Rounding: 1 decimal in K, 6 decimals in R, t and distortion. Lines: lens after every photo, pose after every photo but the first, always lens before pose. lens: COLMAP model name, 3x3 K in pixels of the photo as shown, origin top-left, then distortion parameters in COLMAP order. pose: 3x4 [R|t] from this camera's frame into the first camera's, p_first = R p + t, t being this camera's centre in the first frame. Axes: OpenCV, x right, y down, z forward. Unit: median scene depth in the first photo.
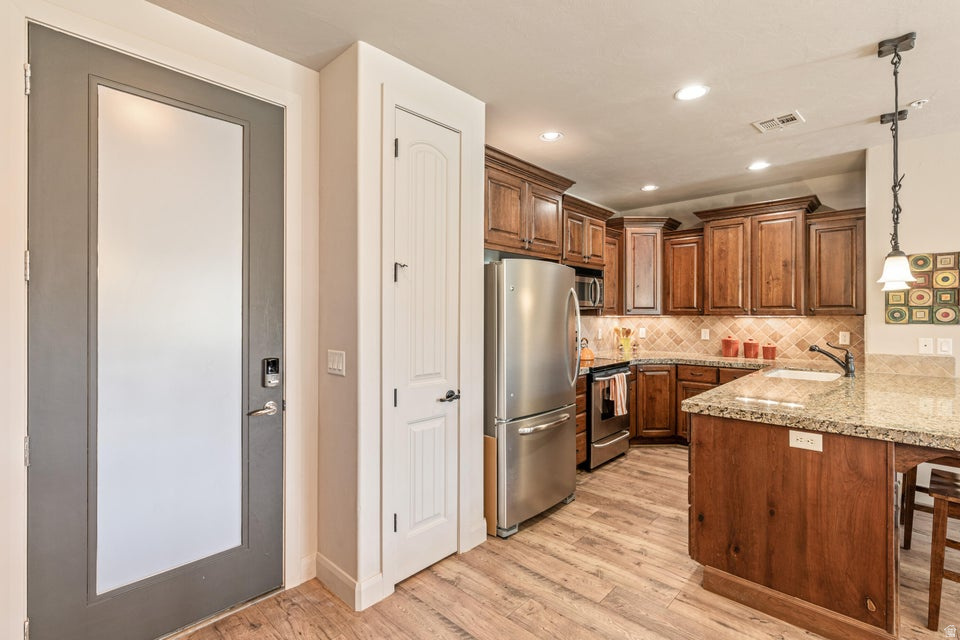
lens RADIAL K [[449.0, 0, 482.4], [0, 449.0, 312.8], [0, 0, 1]] dist [0.001349, -0.000297]
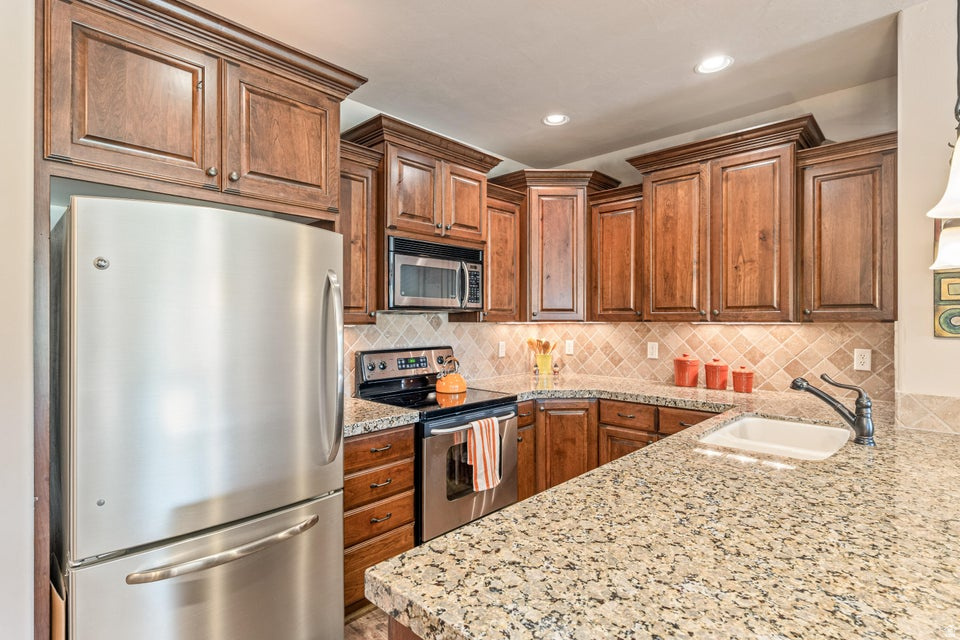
lens RADIAL K [[480.9, 0, 482.6], [0, 480.9, 319.7], [0, 0, 1]] dist [-0.000680, -0.001300]
pose [[0.999964, -0.000528, -0.008481, 0.326675], [0.000564, 0.999991, 0.004181, 0.000201], [0.008478, -0.004186, 0.999955, 0.379973]]
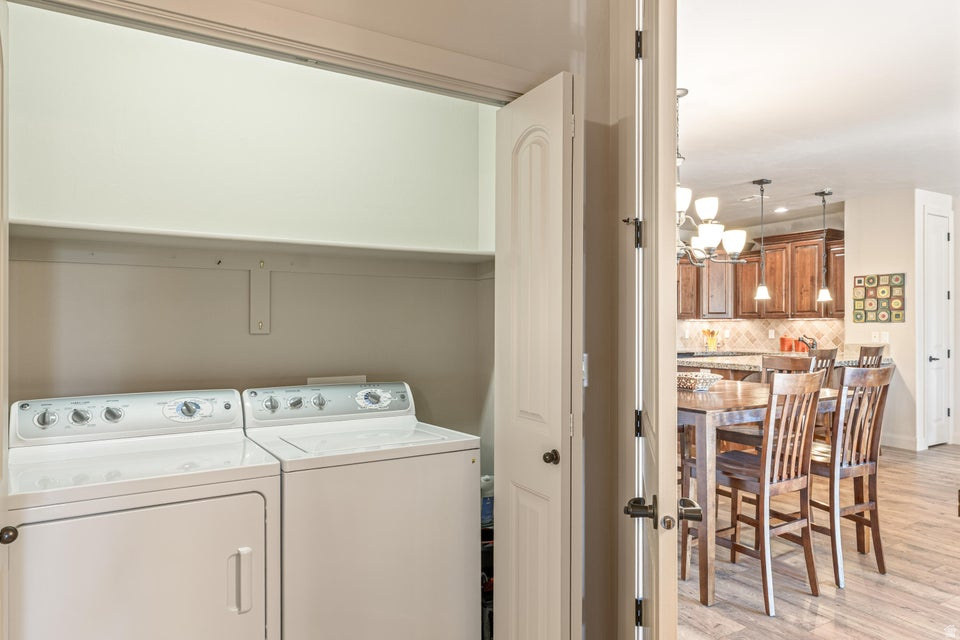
lens RADIAL K [[615.1, 0, 484.7], [0, 615.1, 322.3], [0, 0, 1]] dist [0.002632, -0.002846]
pose [[0.959616, -0.000812, -0.281312, 0.276368], [0.000268, 0.999998, -0.001971, 0.023998], [0.281313, 0.001816, 0.959614, -1.104108]]
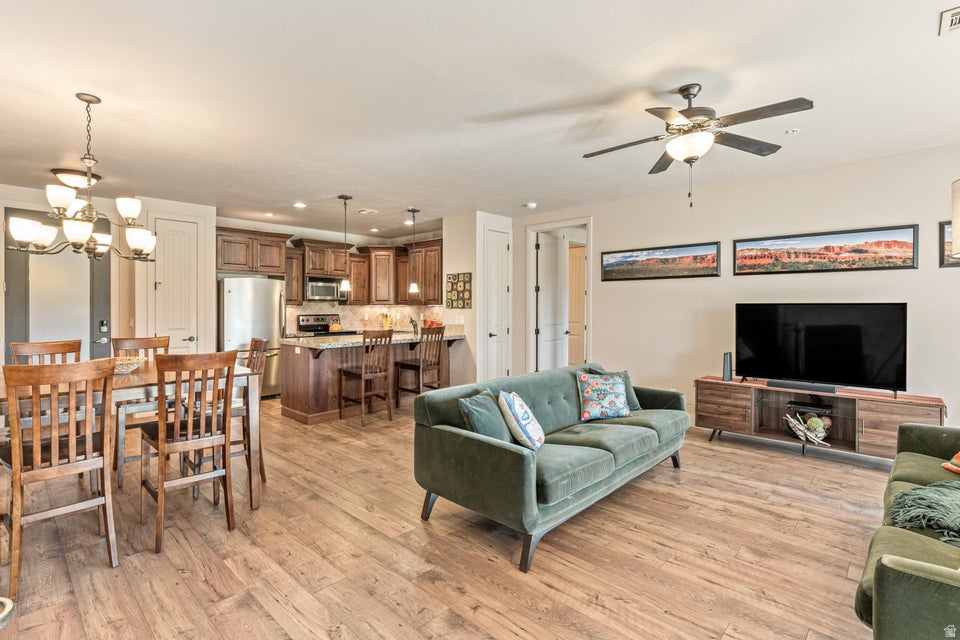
lens RADIAL K [[449.0, 0, 486.9], [0, 449.0, 311.3], [0, 0, 1]] dist [0.001349, -0.000297]
pose [[0.999995, 0.000991, 0.003047, 0.946069], [-0.001022, 0.999946, 0.010360, 0.014097], [-0.003037, -0.010363, 0.999942, -0.853071]]
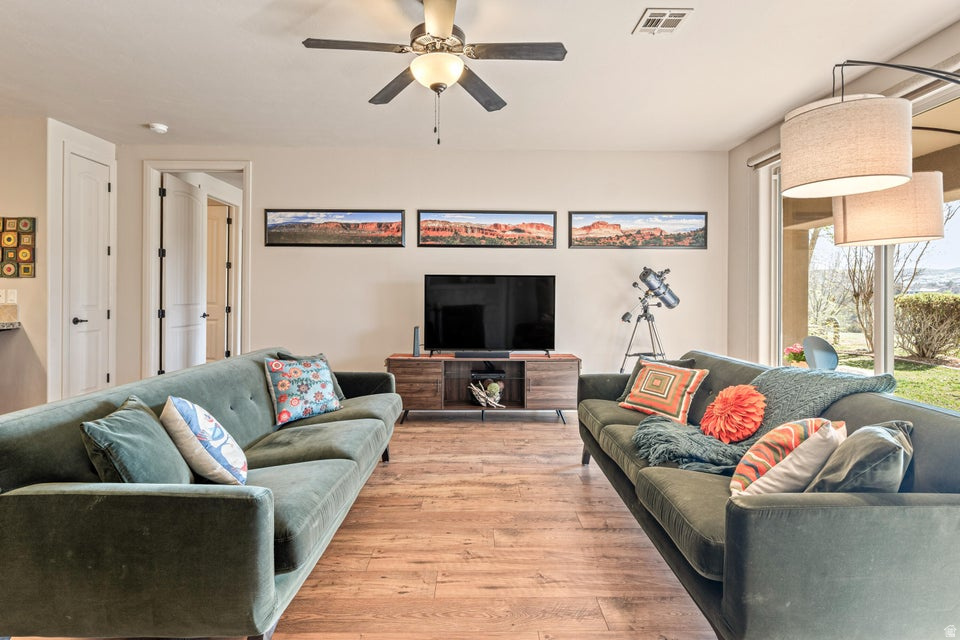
lens RADIAL K [[478.6, 0, 474.8], [0, 478.6, 296.4], [0, 0, 1]] dist [0.005757, -0.001130]
pose [[0.728261, 0.002452, 0.685295, 0.873606], [-0.005151, 0.999985, 0.001896, 0.055732], [-0.685280, -0.004910, 0.728263, -0.641893]]
